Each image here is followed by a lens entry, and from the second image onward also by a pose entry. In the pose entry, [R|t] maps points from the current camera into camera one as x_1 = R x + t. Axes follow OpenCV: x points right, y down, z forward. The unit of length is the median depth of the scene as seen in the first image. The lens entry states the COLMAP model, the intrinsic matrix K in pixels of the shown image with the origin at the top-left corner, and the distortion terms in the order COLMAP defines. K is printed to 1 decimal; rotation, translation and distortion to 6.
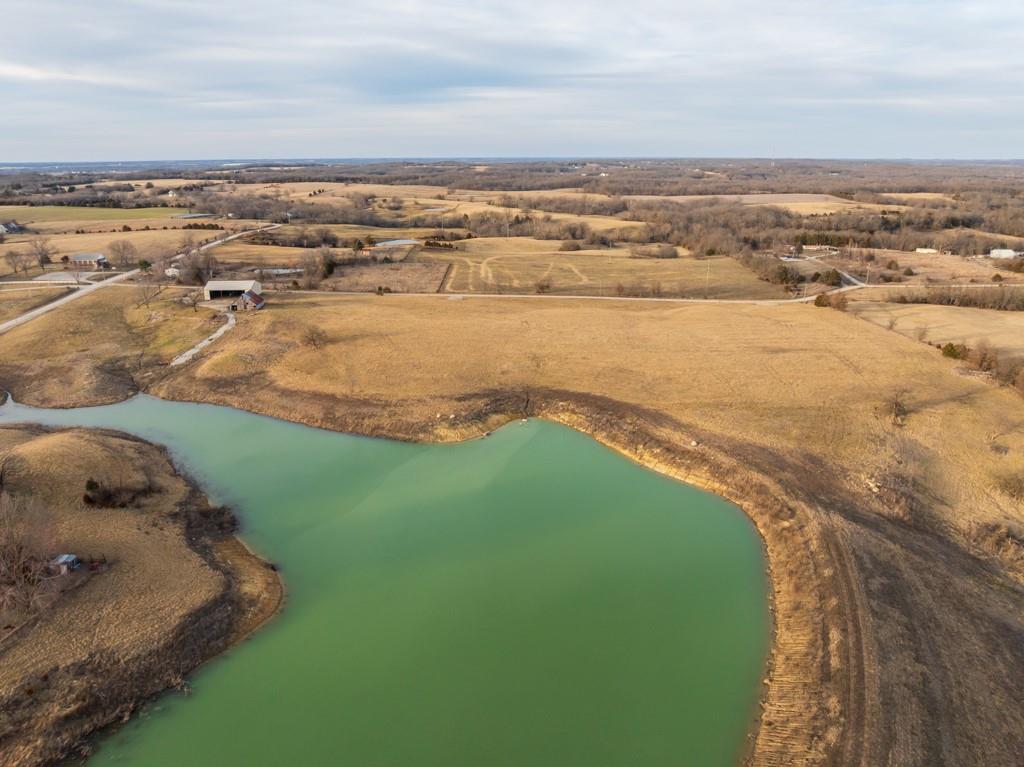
lens RADIAL K [[719.4, 0, 515.5], [0, 719.4, 377.9], [0, 0, 1]] dist [-0.036473, 0.000080]
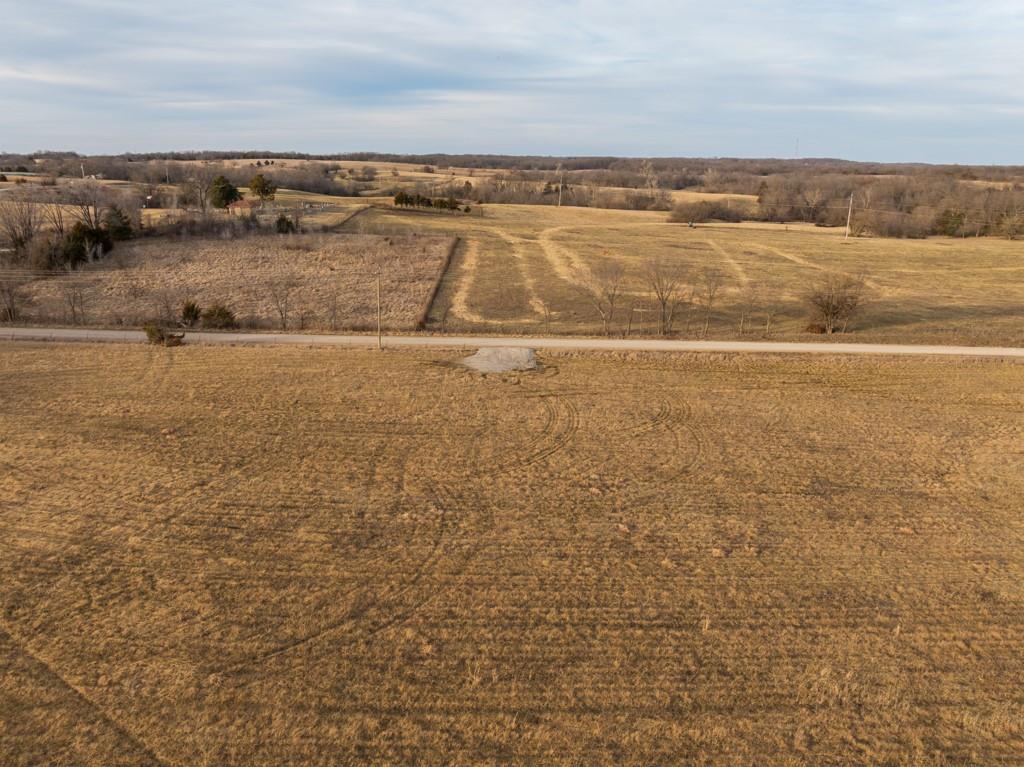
lens RADIAL K [[719.4, 0, 515.5], [0, 719.4, 377.9], [0, 0, 1]] dist [-0.036473, 0.000080]
pose [[0.999819, 0.004749, 0.018449, -0.125251], [-0.004655, 0.999976, -0.005168, -0.156942], [-0.018473, 0.005081, 0.999816, 1.166861]]
